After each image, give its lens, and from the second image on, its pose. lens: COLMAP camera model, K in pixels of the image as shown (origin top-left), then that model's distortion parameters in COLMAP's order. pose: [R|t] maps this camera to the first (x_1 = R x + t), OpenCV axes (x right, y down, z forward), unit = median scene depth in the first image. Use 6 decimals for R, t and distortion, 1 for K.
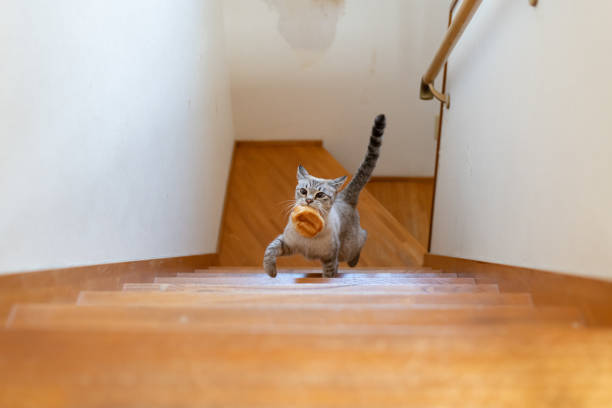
lens RADIAL K [[910.9, 0, 306.0], [0, 910.9, 204.0], [0, 0, 1]] dist [-0.003412, 0.001540]
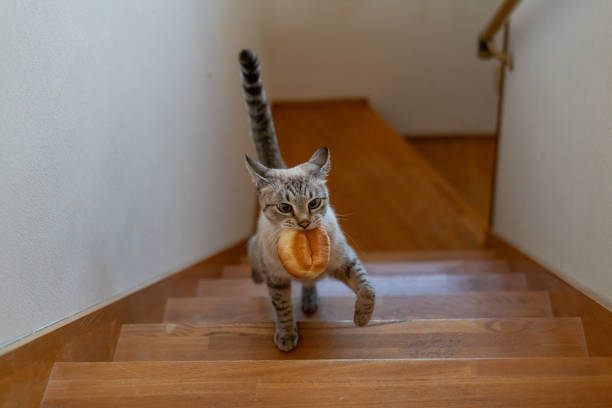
lens RADIAL K [[922.4, 0, 306.0], [0, 922.4, 204.0], [0, 0, 1]] dist [0.015091, 0.044207]
pose [[0.997530, -0.031577, -0.062736, 0.023055], [0.036200, 0.996603, 0.073974, -0.078918], [0.060187, -0.076063, 0.995285, 0.182751]]
